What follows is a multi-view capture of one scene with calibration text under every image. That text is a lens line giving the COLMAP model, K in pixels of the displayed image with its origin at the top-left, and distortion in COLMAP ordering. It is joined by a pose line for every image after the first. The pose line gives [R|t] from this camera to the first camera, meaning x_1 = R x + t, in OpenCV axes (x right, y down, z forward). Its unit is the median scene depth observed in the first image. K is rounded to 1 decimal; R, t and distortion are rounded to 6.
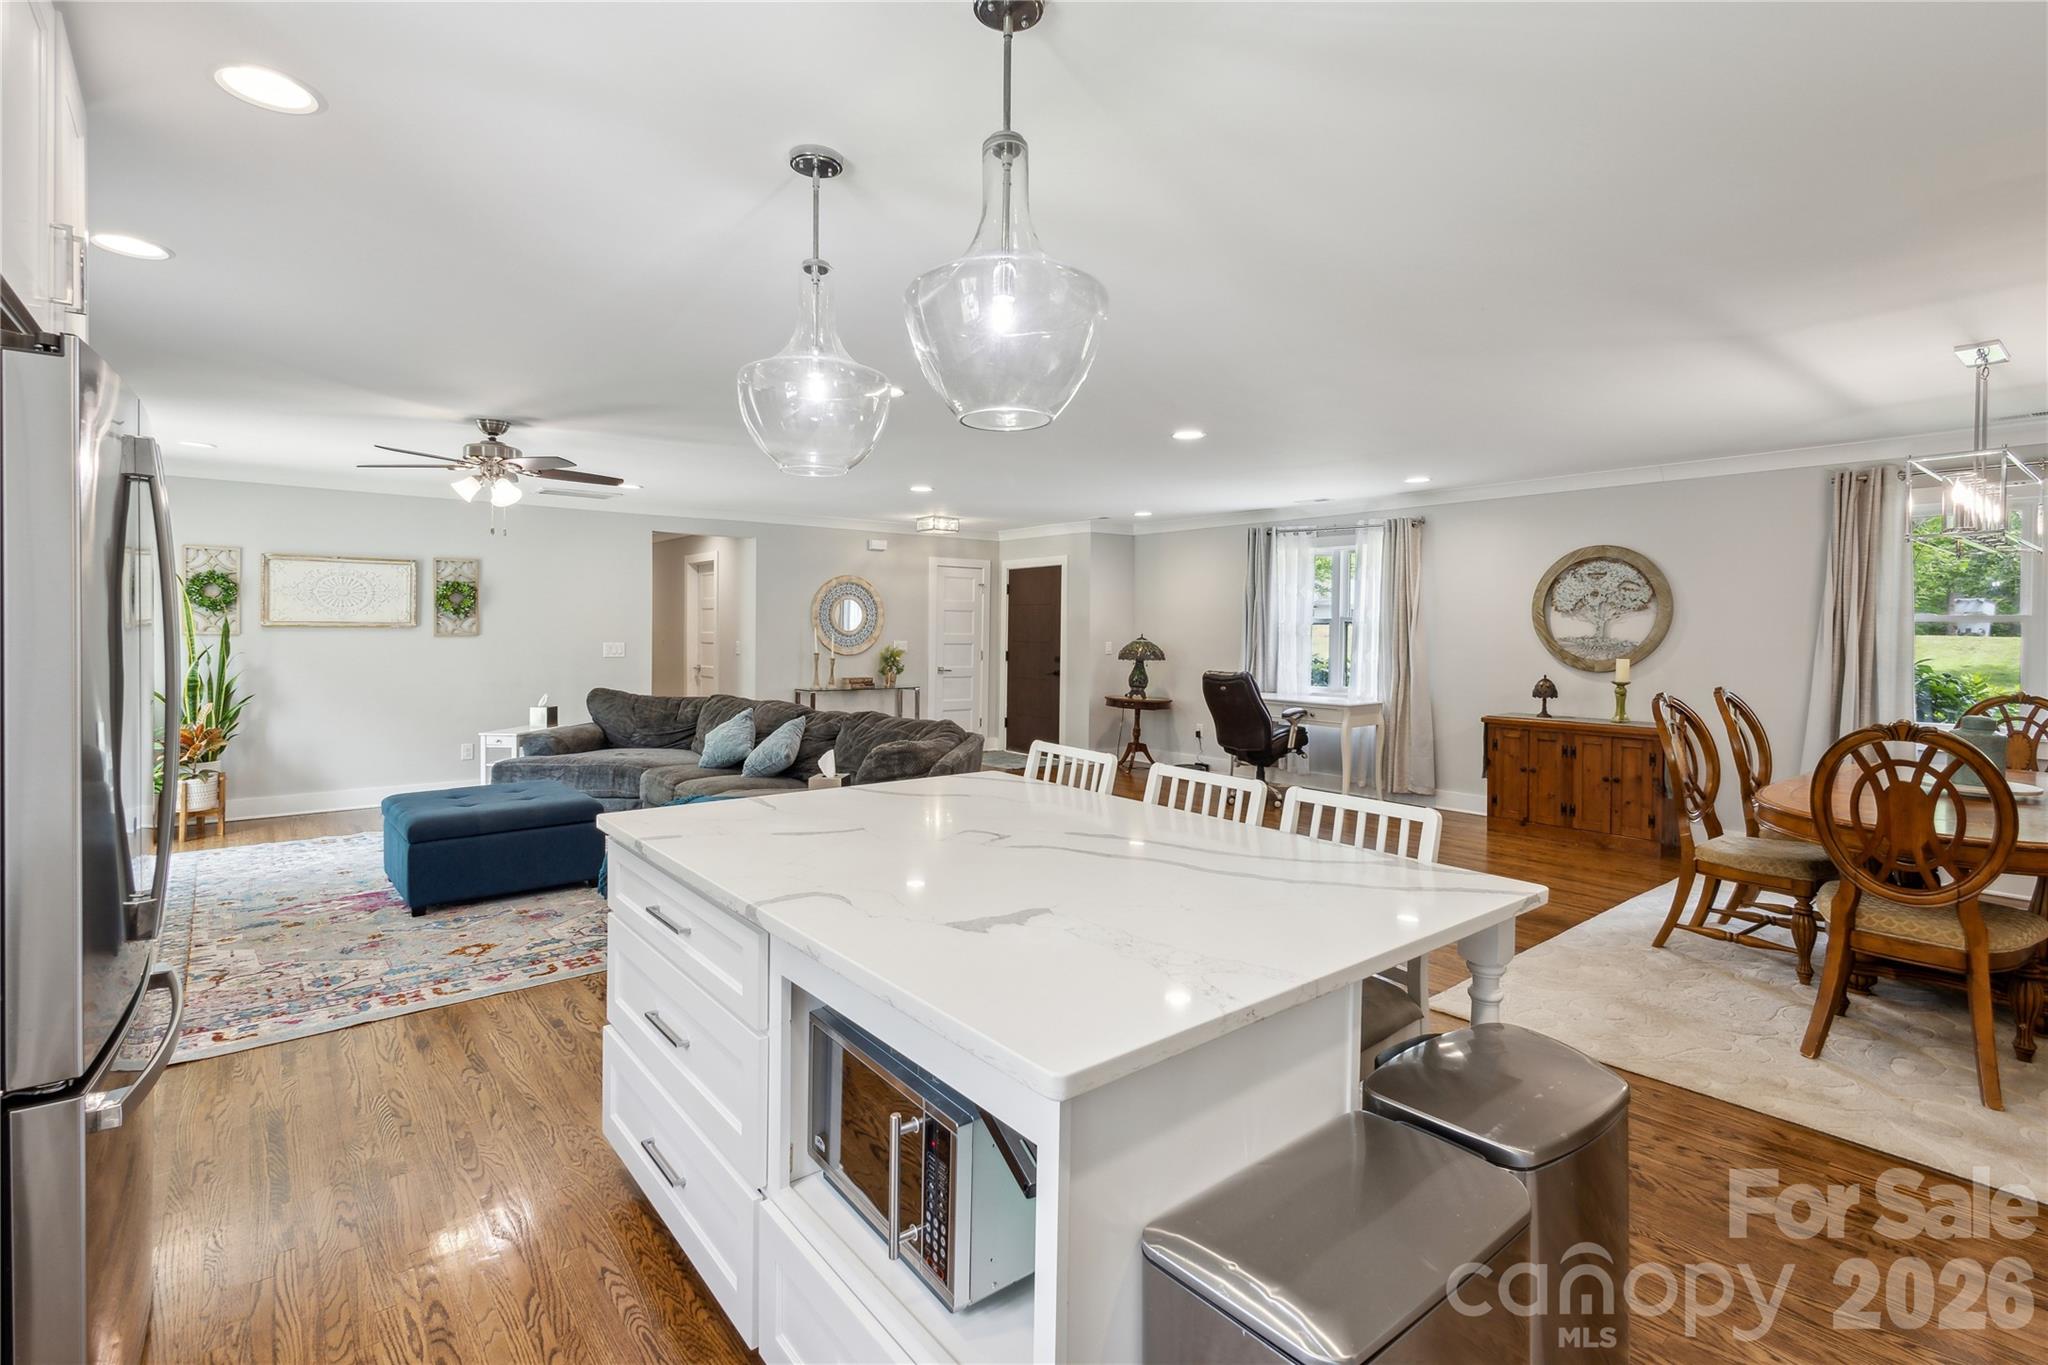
lens RADIAL K [[955.9, 0, 1043.8], [0, 955.9, 650.1], [0, 0, 1]] dist [0.002042, 0.000101]
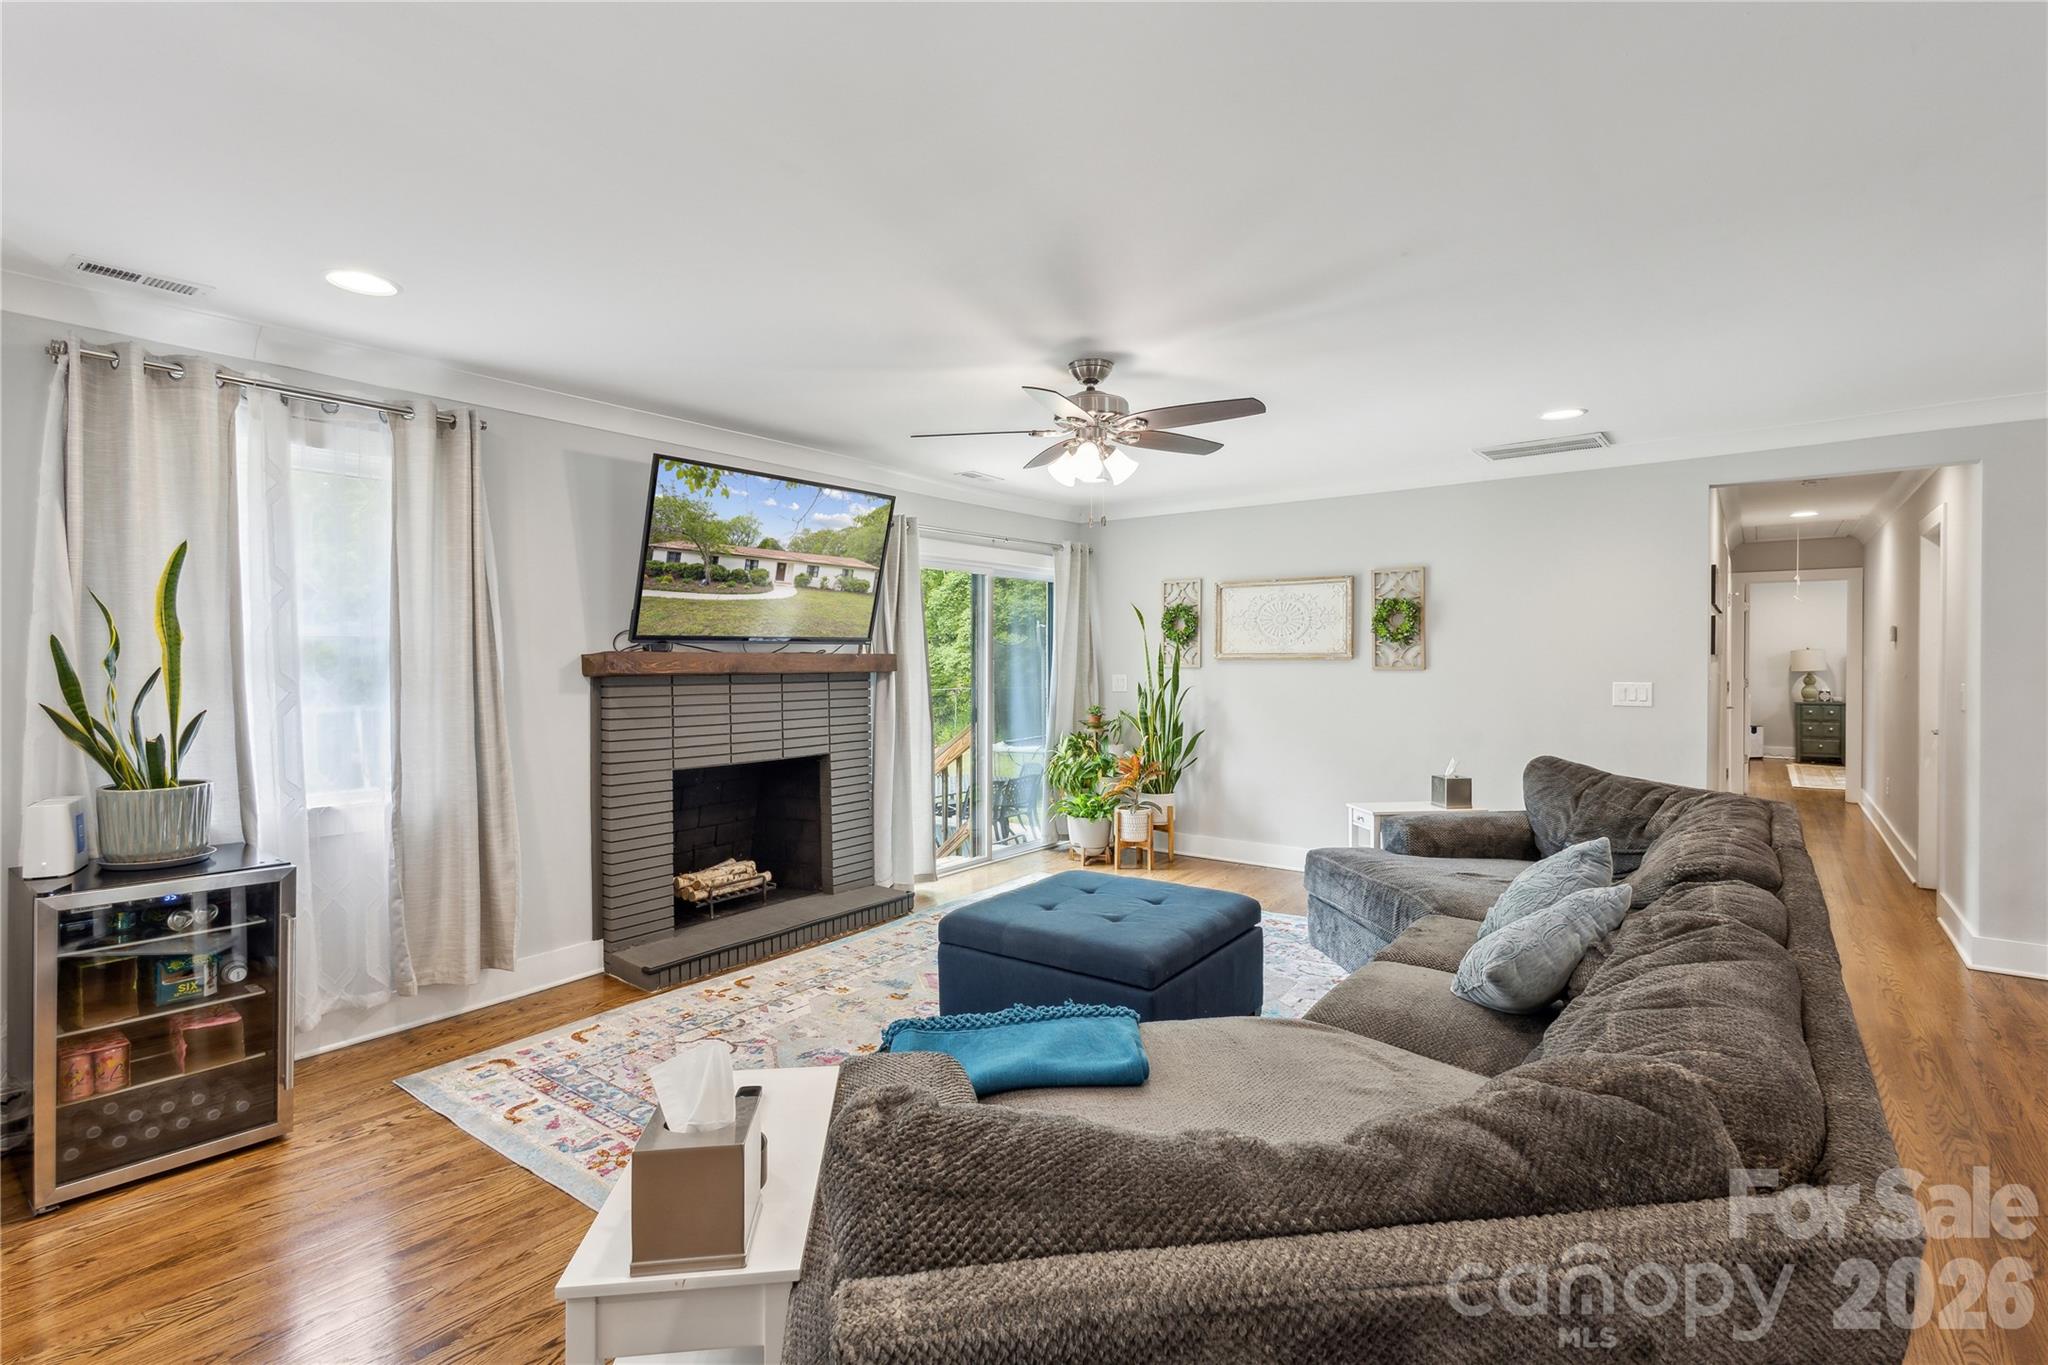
lens RADIAL K [[941.8, 0, 1020.8], [0, 941.8, 676.3], [0, 0, 1]] dist [0.004380, -0.000592]
pose [[0.217079, 0.011240, -0.976089, 0.062627], [-0.013331, 0.999875, 0.008549, -0.013073], [0.976063, 0.011157, 0.217201, 0.600720]]
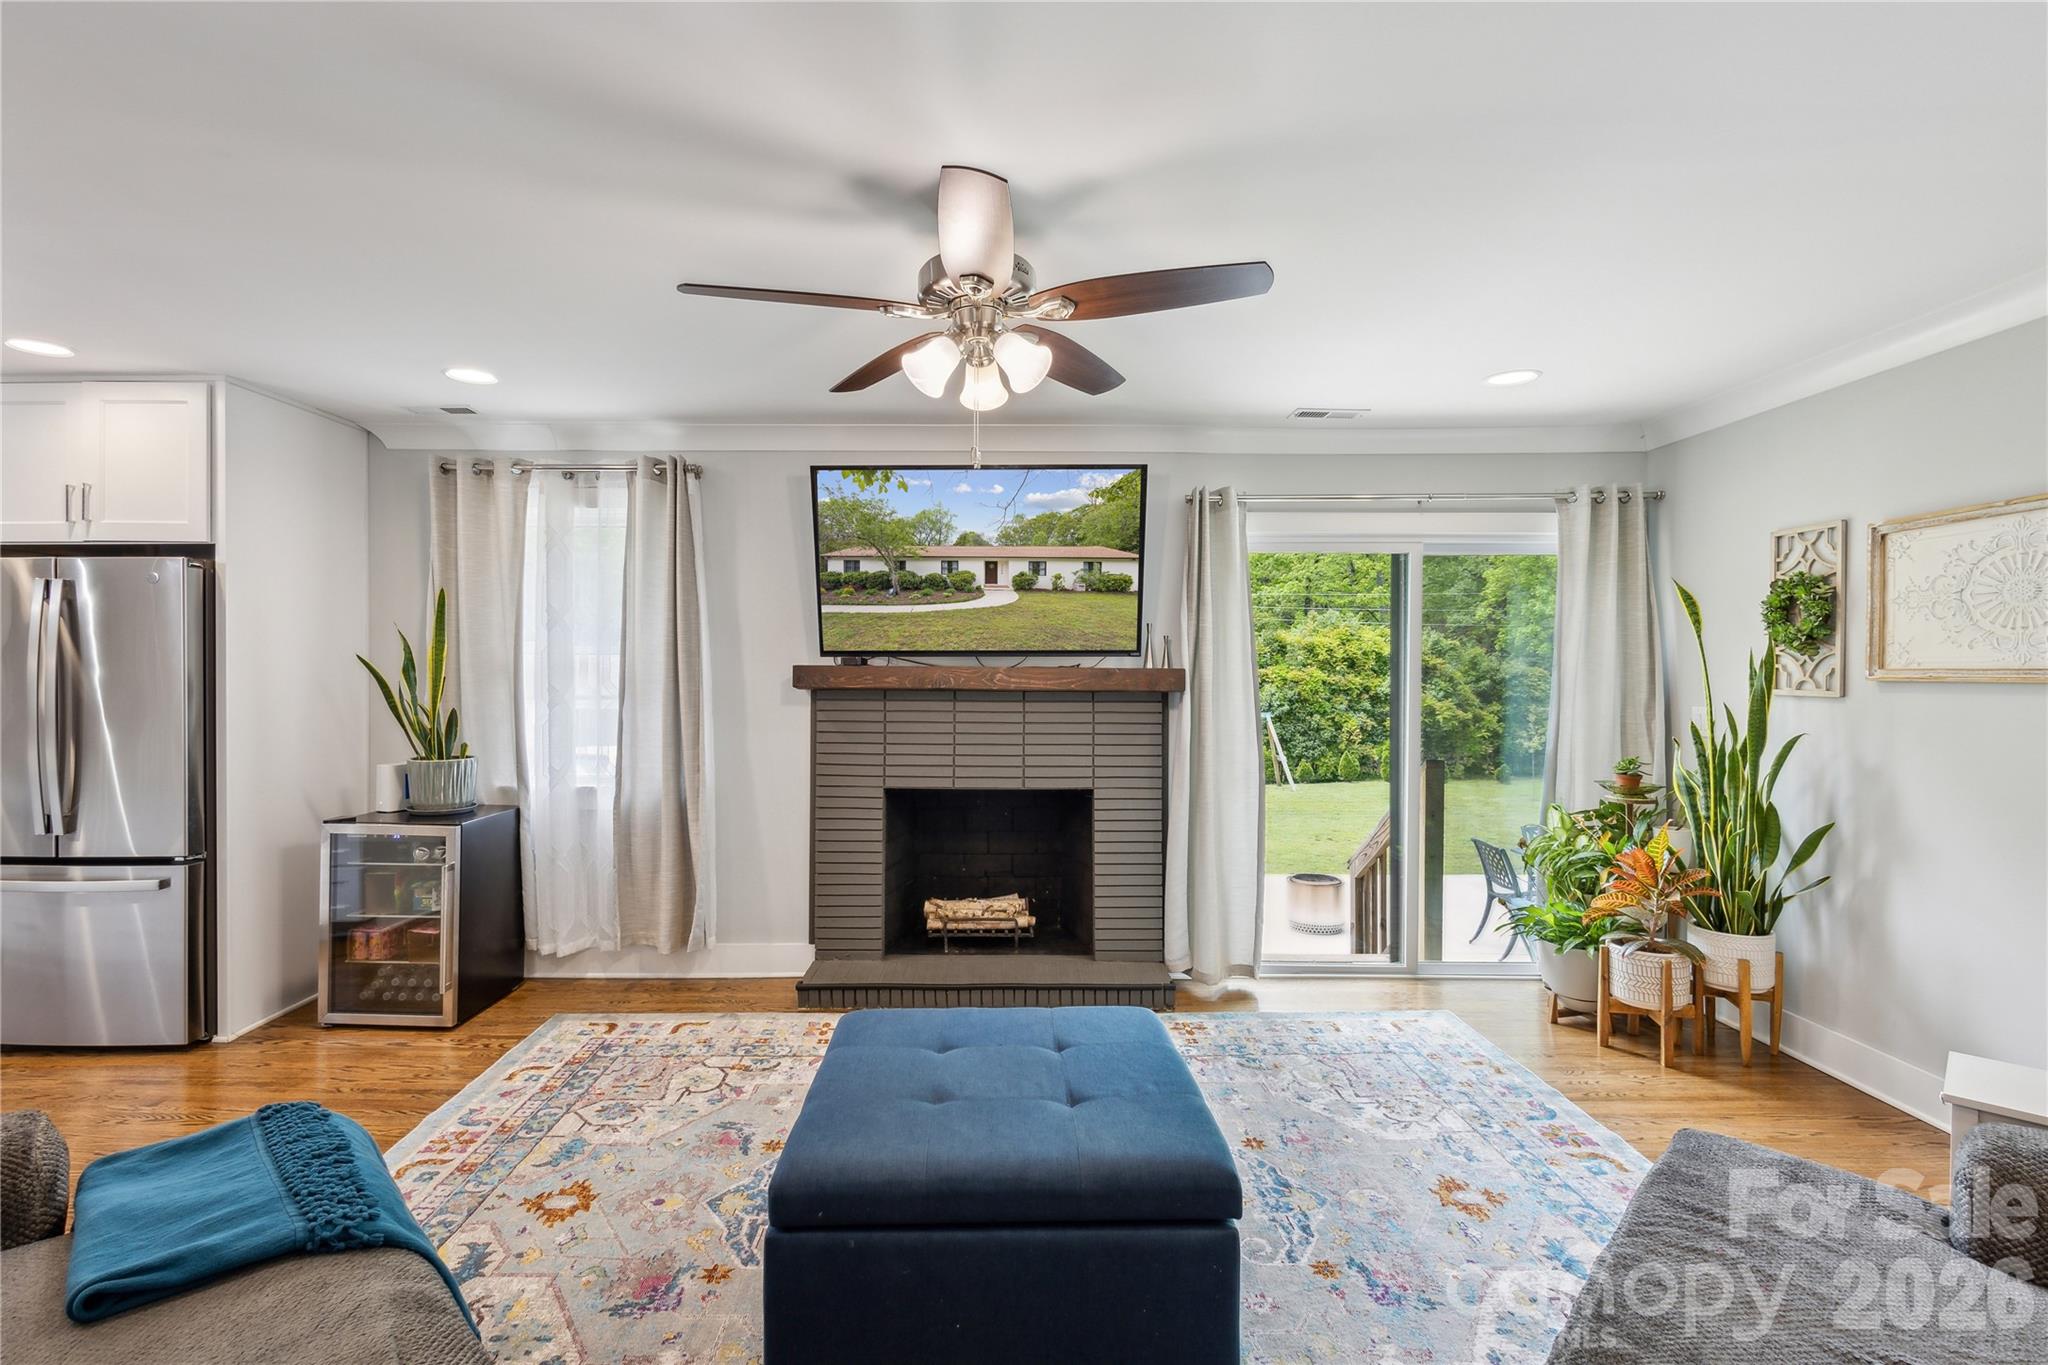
lens RADIAL K [[948.2, 0, 1029.6], [0, 948.2, 687.9], [0, 0, 1]] dist [0.000607, 0.000244]
pose [[-0.643952, 0.003822, -0.765056, -0.196929], [-0.022044, 0.999480, 0.023548, -0.023208], [0.764748, 0.032029, -0.643533, 0.979122]]
